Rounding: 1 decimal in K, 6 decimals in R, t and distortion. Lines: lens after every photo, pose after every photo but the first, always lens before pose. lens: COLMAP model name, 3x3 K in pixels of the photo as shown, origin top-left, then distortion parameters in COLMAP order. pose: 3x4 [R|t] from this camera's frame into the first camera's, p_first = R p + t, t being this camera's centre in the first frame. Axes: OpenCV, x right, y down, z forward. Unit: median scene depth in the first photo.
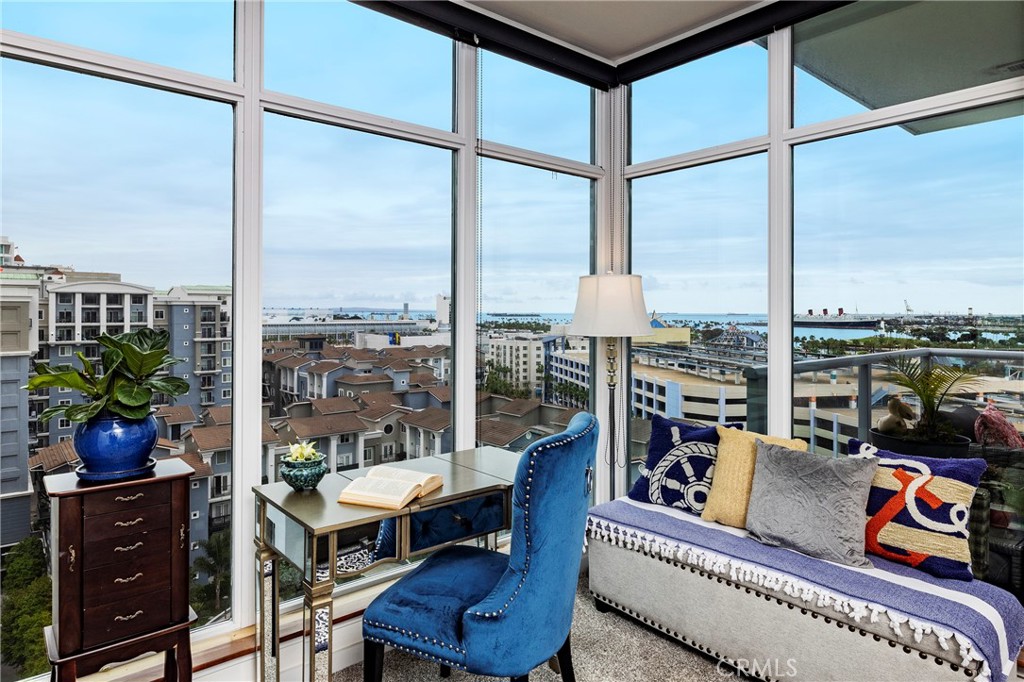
lens RADIAL K [[601.4, 0, 502.6], [0, 601.4, 310.3], [0, 0, 1]] dist [0.001231, 0.000146]
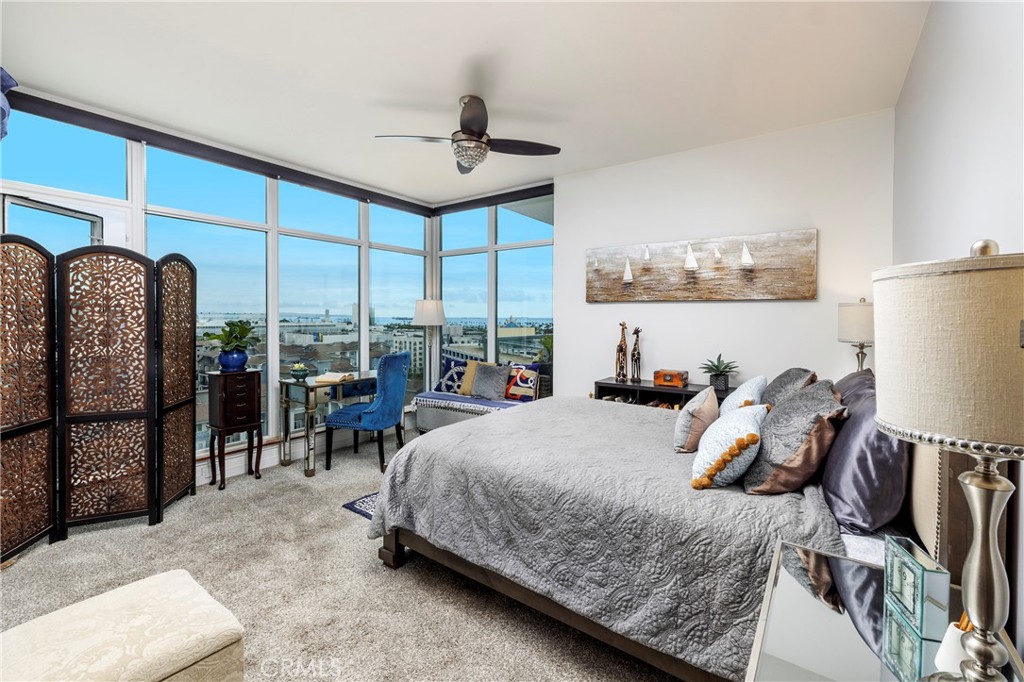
lens RADIAL K [[439.8, 0, 511.9], [0, 439.8, 325.7], [0, 0, 1]] dist [0.000826, 0.000123]
pose [[0.971613, -0.002860, 0.236559, 0.082984], [-0.002595, 0.999738, 0.022747, 0.002396], [-0.236562, -0.022716, 0.971351, -0.730521]]
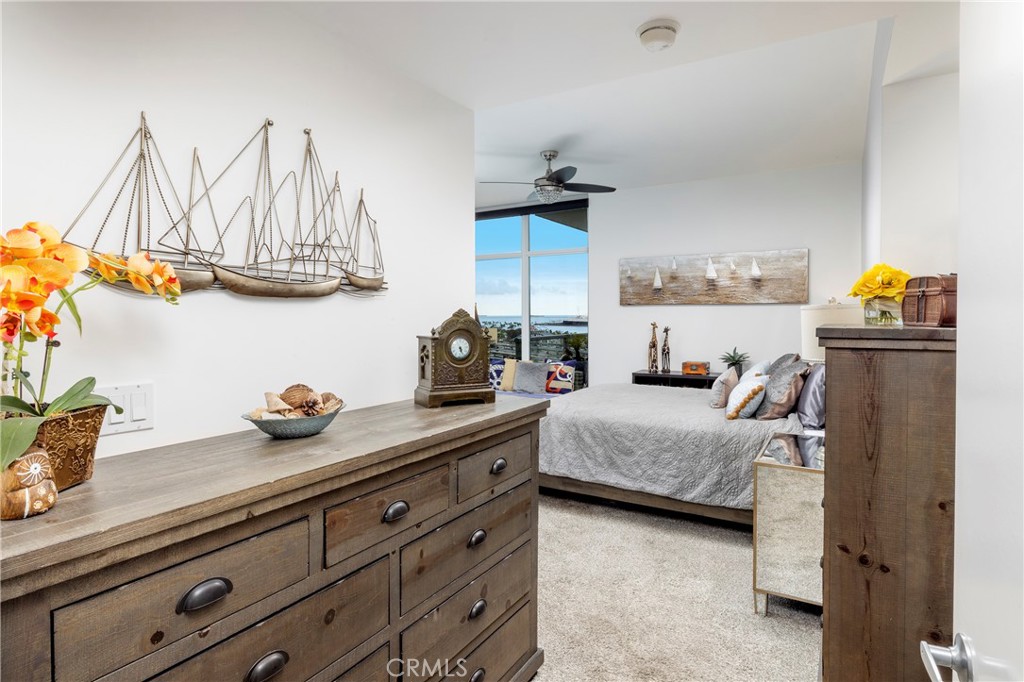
lens RADIAL K [[564.6, 0, 501.3], [0, 564.6, 336.0], [0, 0, 1]] dist [0.003750, 0.000087]
pose [[0.952485, -0.021034, 0.303859, -0.373755], [0.008951, 0.999115, 0.041105, -0.016007], [-0.304455, -0.036432, 0.951830, -1.232290]]
